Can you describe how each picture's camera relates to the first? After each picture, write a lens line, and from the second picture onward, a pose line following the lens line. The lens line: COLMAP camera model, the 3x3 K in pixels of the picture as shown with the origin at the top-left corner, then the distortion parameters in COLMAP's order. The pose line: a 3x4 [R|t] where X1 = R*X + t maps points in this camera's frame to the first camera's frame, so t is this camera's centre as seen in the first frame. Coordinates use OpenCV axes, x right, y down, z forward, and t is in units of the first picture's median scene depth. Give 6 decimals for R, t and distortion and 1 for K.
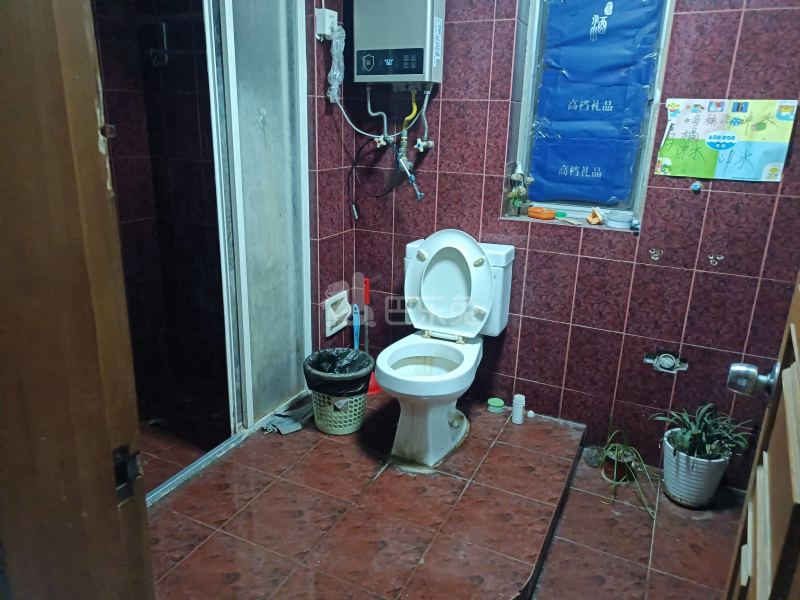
lens RADIAL K [[604.2, 0, 400.0], [0, 604.2, 300.0], [0, 0, 1]] dist [0.074616, -0.072166]
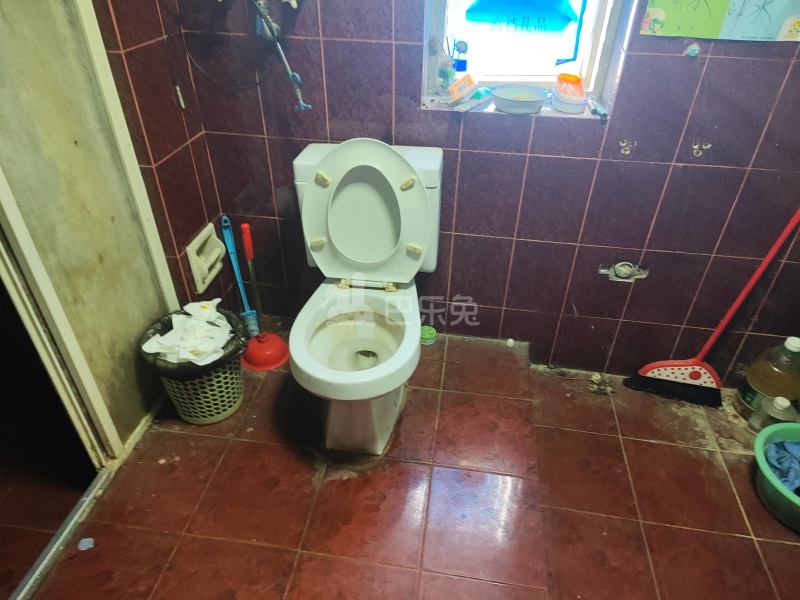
lens RADIAL K [[537.0, 0, 404.9], [0, 537.0, 299.5], [0, 0, 1]] dist [0.097423, -0.077006]
pose [[0.952861, -0.183910, 0.241317, -0.049992], [0.097911, 0.939186, 0.329154, -0.140948], [-0.287176, -0.290010, 0.912920, 0.370321]]
